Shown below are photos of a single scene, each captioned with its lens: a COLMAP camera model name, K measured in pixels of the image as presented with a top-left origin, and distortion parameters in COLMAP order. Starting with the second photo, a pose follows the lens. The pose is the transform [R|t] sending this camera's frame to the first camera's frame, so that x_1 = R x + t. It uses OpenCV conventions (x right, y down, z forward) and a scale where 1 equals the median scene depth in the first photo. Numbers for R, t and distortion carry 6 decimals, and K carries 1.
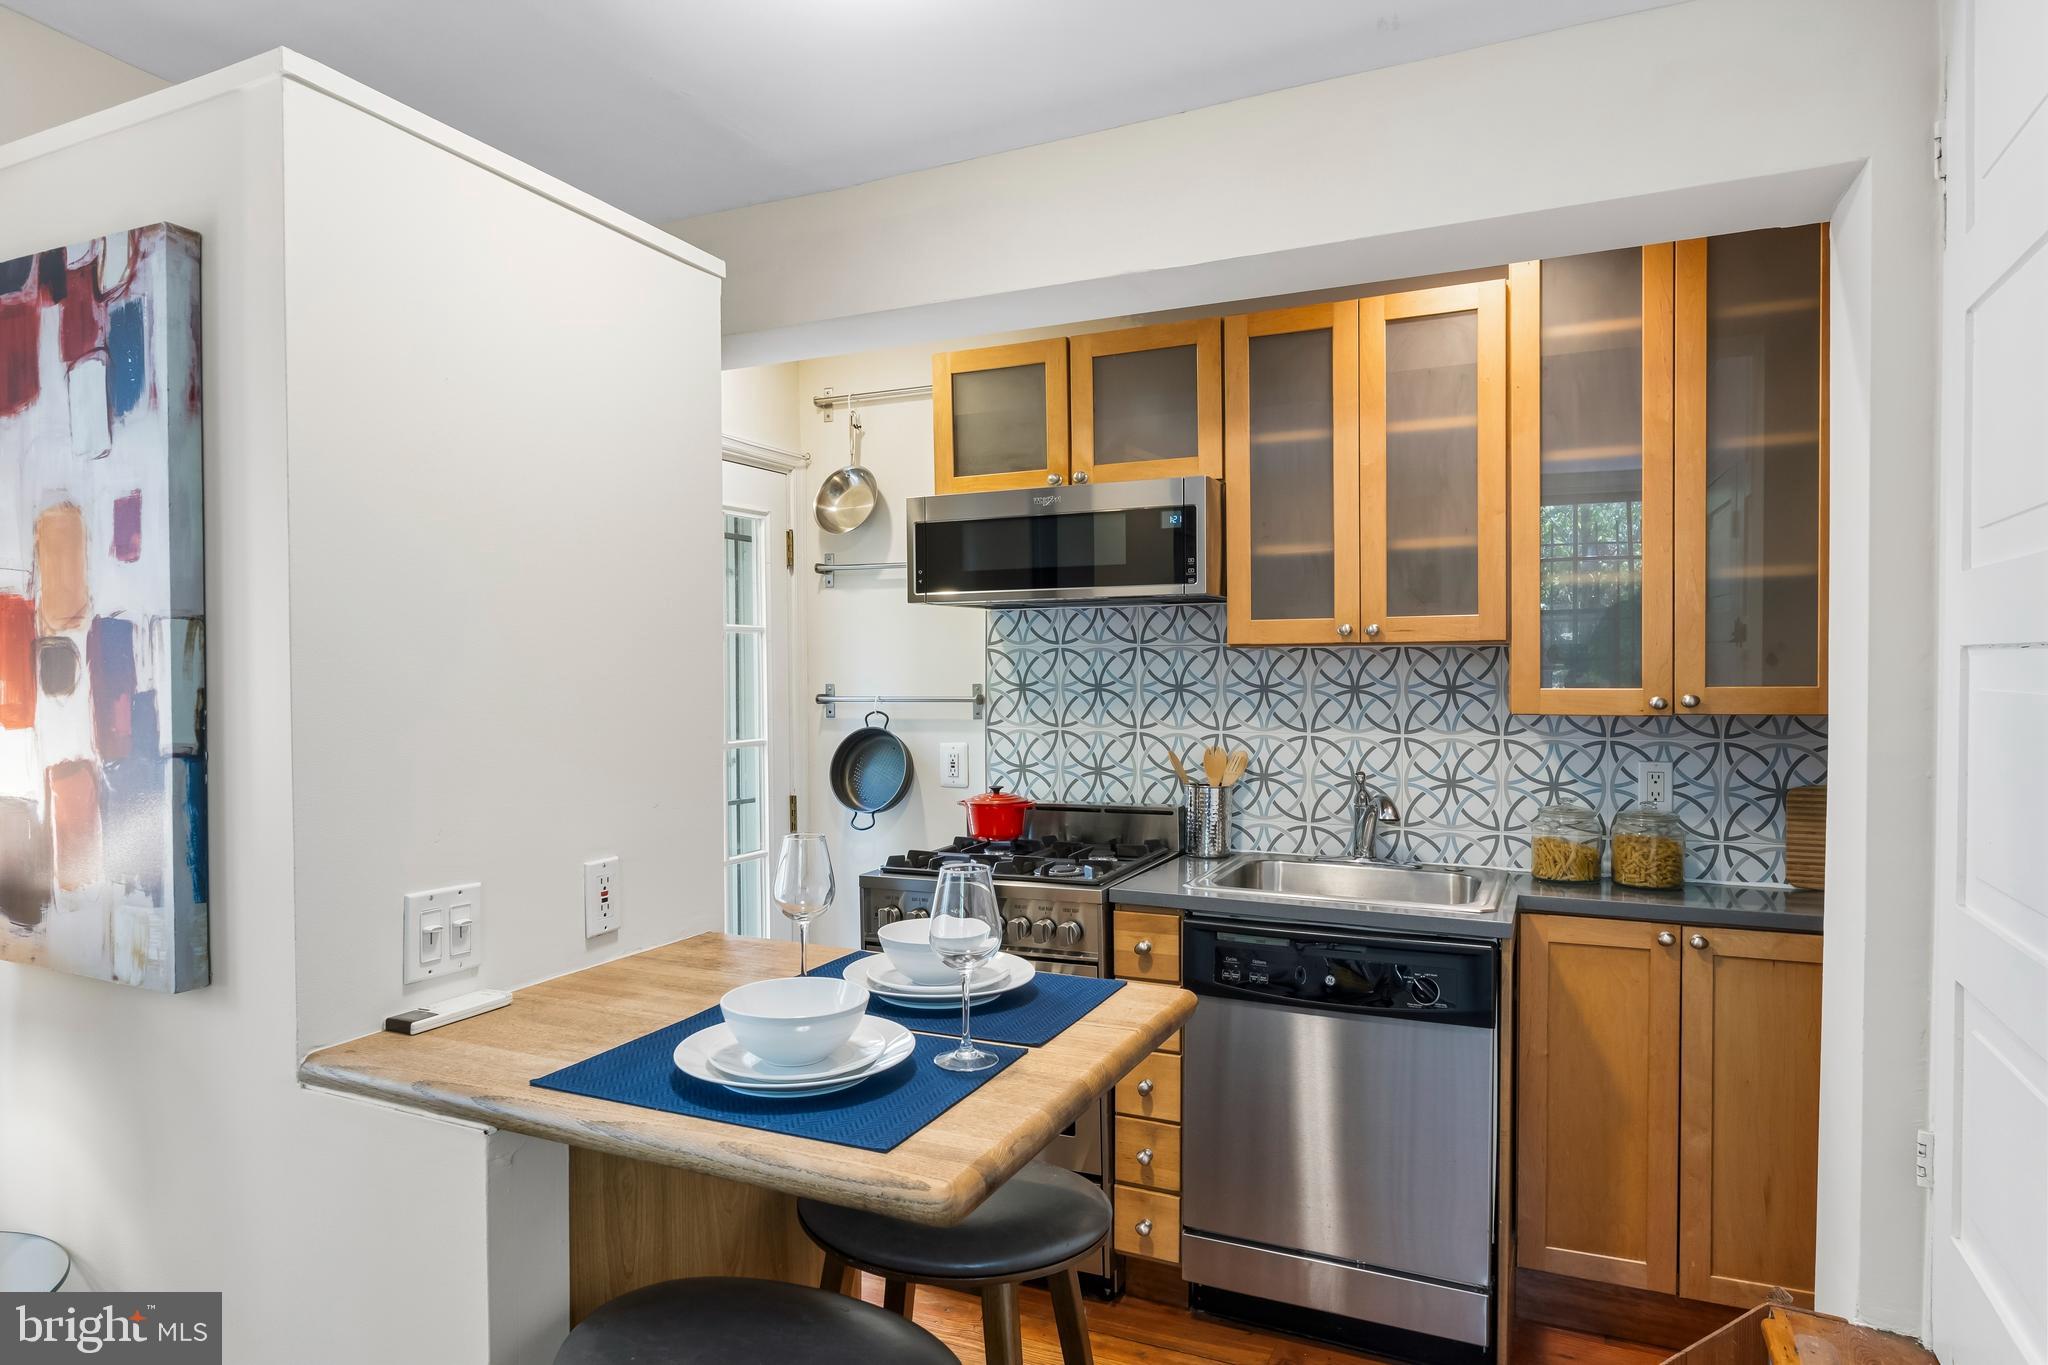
lens RADIAL K [[1196.1, 0, 1028.3], [0, 1196.1, 695.5], [0, 0, 1]] dist [-0.004408, 0.001885]
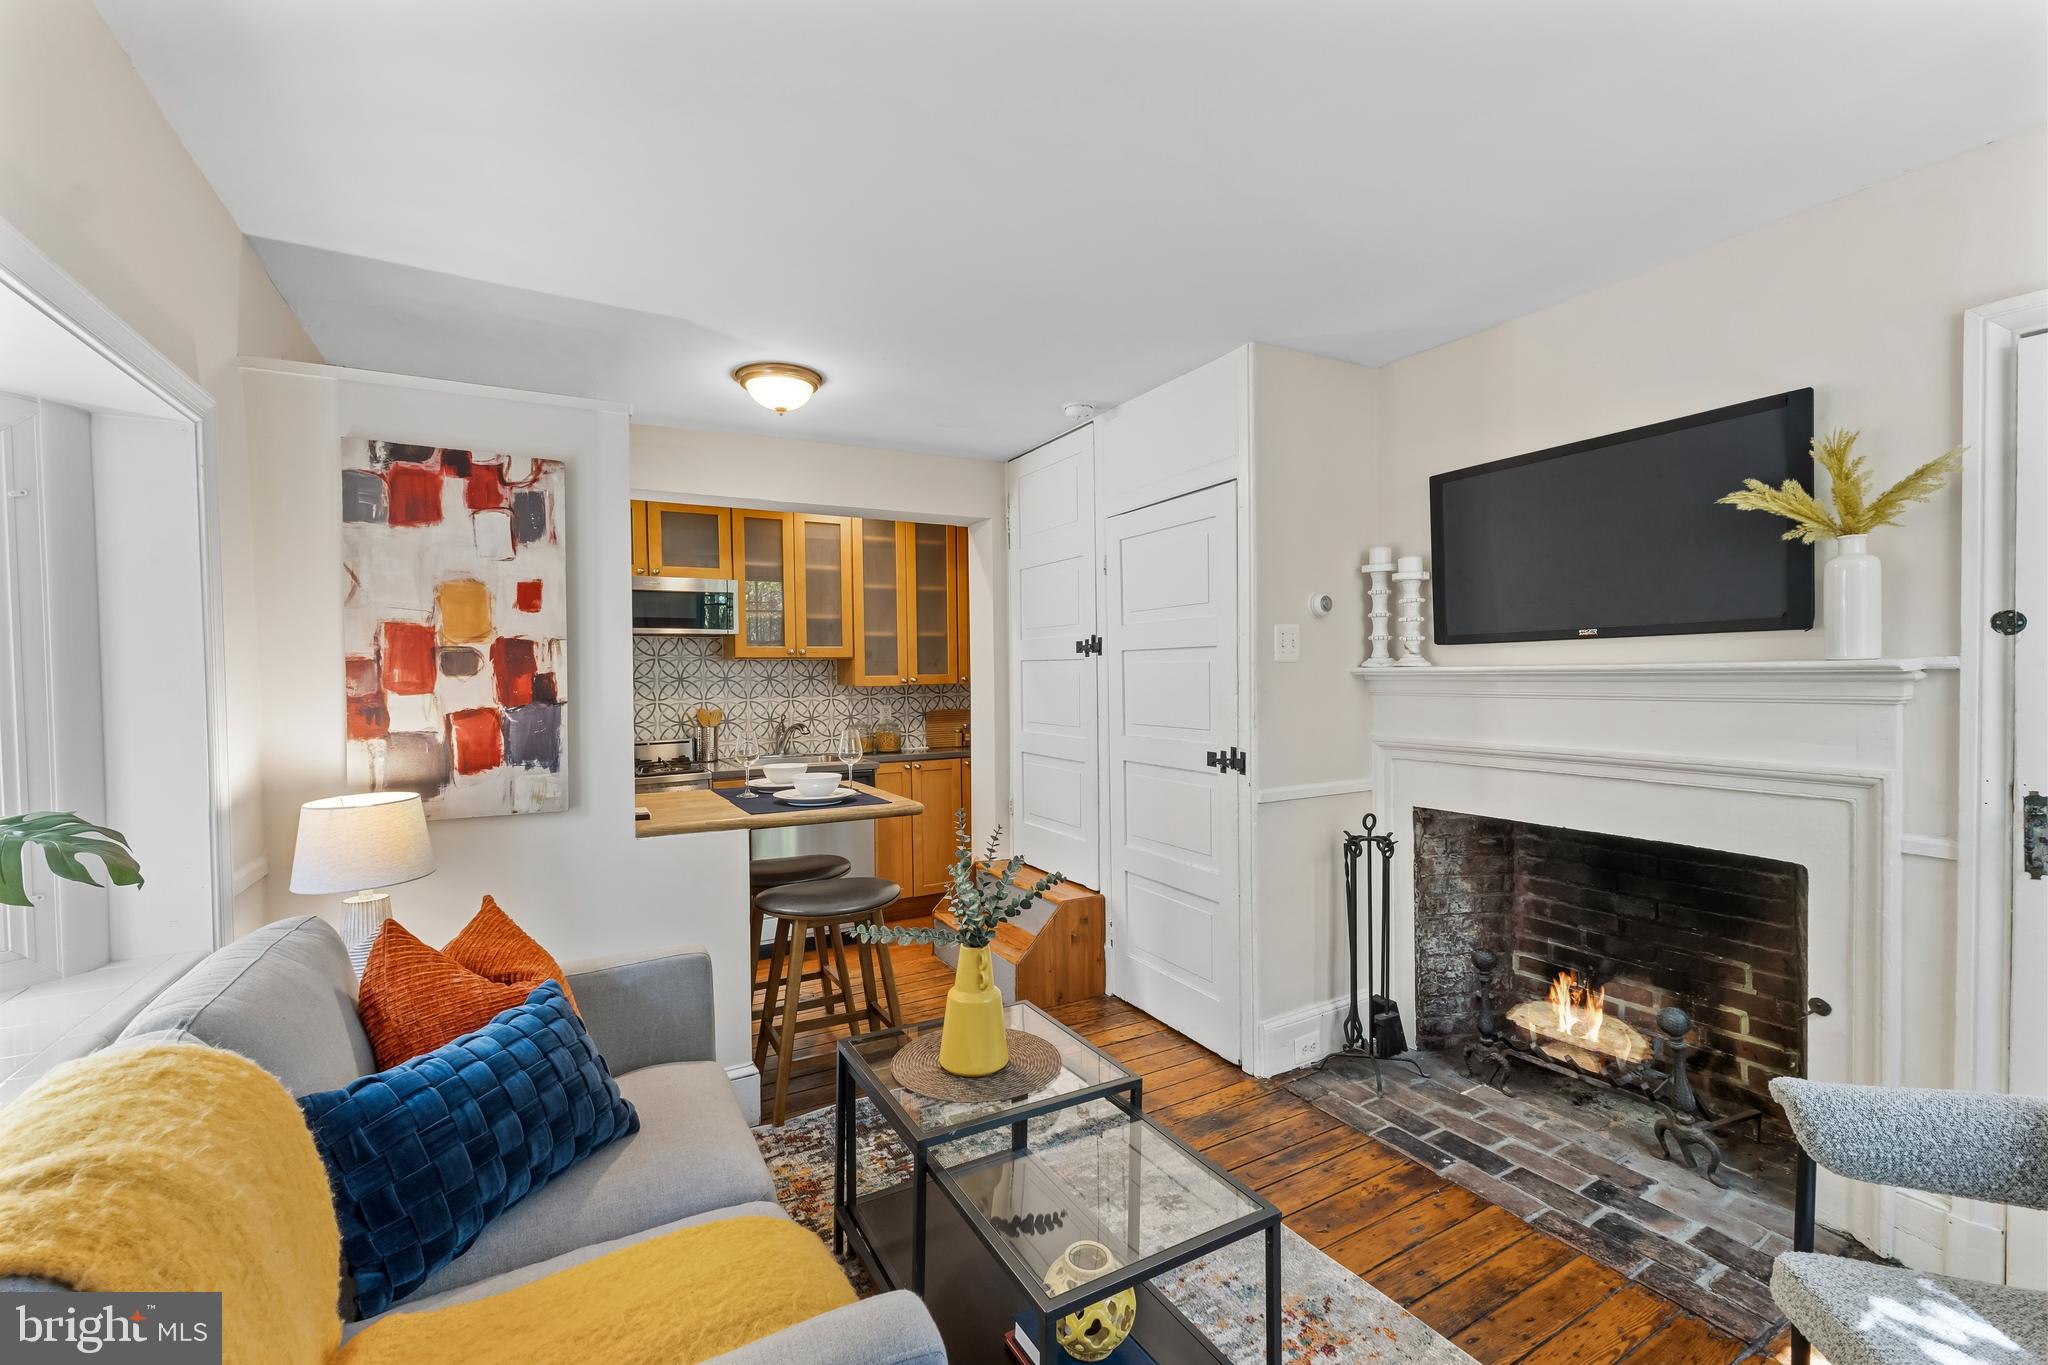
lens RADIAL K [[855.0, 0, 1027.5], [0, 855.0, 690.2], [0, 0, 1]] dist [0.005482, -0.000154]
pose [[0.580377, -0.018627, 0.814135, -0.779490], [0.025433, 0.999665, 0.004742, 0.021970], [-0.813950, 0.017954, 0.580657, -0.317019]]
